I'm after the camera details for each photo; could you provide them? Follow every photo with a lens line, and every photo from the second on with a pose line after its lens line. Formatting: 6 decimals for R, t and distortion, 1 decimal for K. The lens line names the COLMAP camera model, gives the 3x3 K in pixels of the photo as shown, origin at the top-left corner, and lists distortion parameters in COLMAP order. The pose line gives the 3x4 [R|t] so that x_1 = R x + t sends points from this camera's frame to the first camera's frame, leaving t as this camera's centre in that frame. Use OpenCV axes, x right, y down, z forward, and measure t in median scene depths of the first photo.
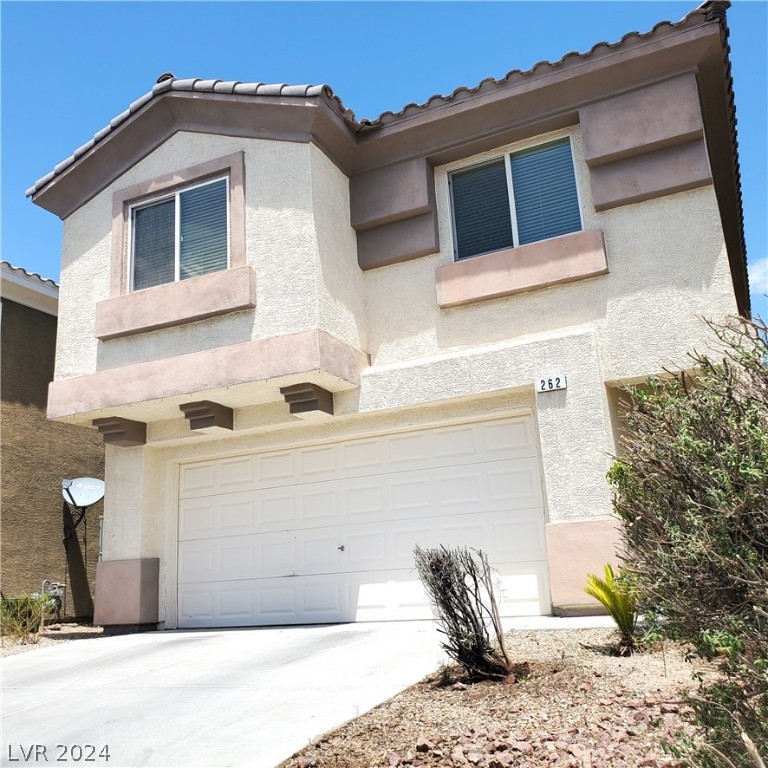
lens RADIAL K [[784.4, 0, 383.6], [0, 784.4, 368.7], [0, 0, 1]] dist [0.020201, -0.001284]
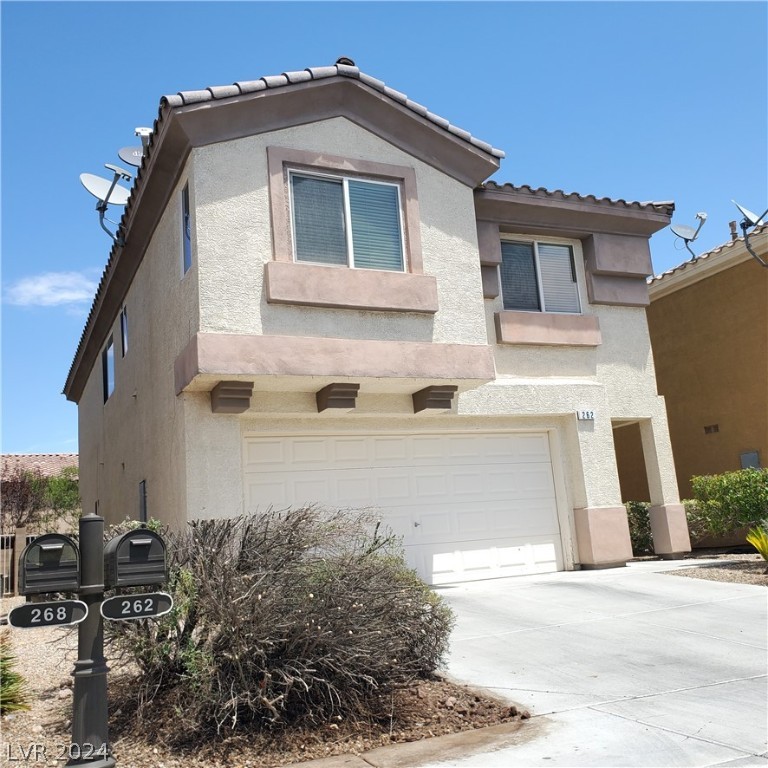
lens RADIAL K [[794.9, 0, 384.0], [0, 794.9, 384.0], [0, 0, 1]] dist [0.063965, -0.005434]
pose [[0.632323, 0.154721, 0.759097, -1.033998], [-0.161554, 0.984646, -0.066120, 0.107682], [-0.757672, -0.080825, 0.647611, 0.276474]]
